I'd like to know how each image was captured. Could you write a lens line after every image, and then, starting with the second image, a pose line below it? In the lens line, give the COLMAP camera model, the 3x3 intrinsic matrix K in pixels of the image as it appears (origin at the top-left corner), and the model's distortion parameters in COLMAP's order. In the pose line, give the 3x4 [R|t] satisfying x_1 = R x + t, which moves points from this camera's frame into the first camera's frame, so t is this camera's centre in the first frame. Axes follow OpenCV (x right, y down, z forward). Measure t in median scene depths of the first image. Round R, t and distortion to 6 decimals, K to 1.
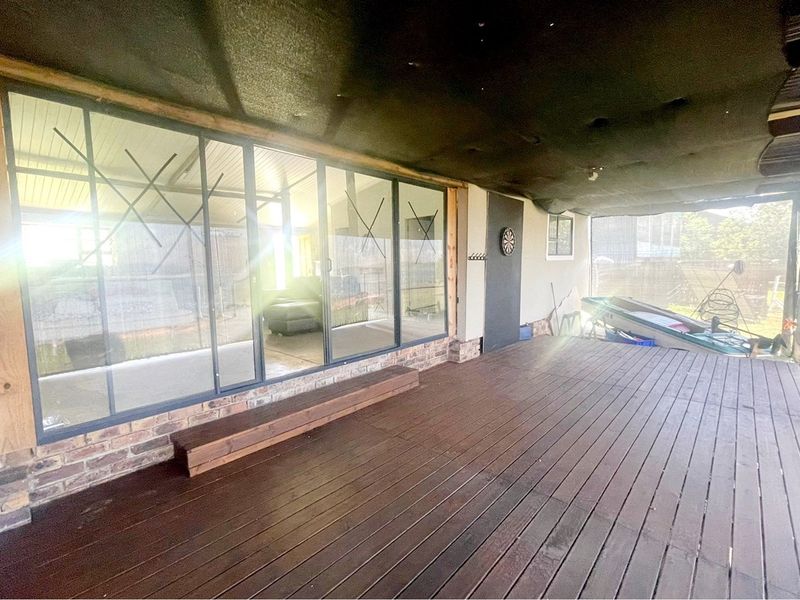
lens RADIAL K [[366.0, 0, 400.4], [0, 366.0, 295.6], [0, 0, 1]] dist [0.001543, 0.000279]
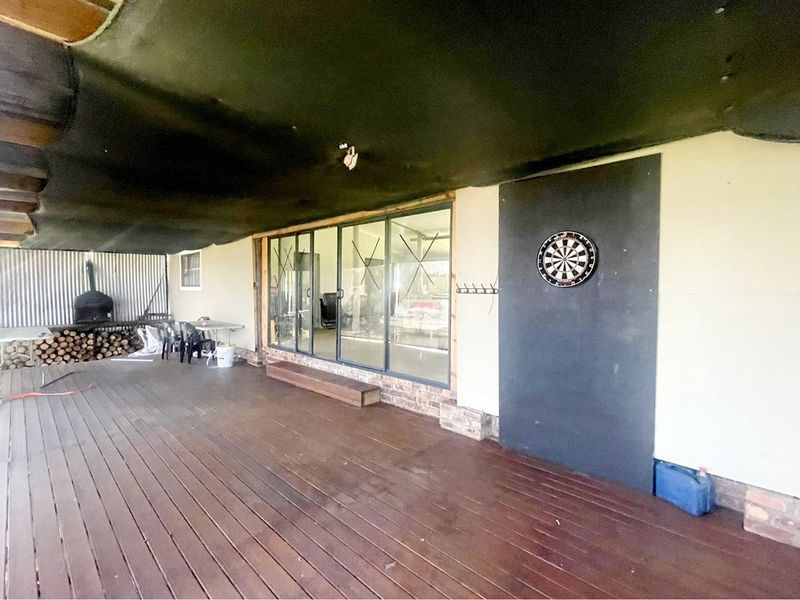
lens RADIAL K [[365.2, 0, 400.2], [0, 365.2, 306.0], [0, 0, 1]] dist [0.000718, -0.000155]
pose [[-0.003320, 0.051500, -0.998667, 1.002135], [-0.108564, 0.992752, 0.051556, -0.105981], [0.994084, 0.108591, 0.002295, 0.973058]]
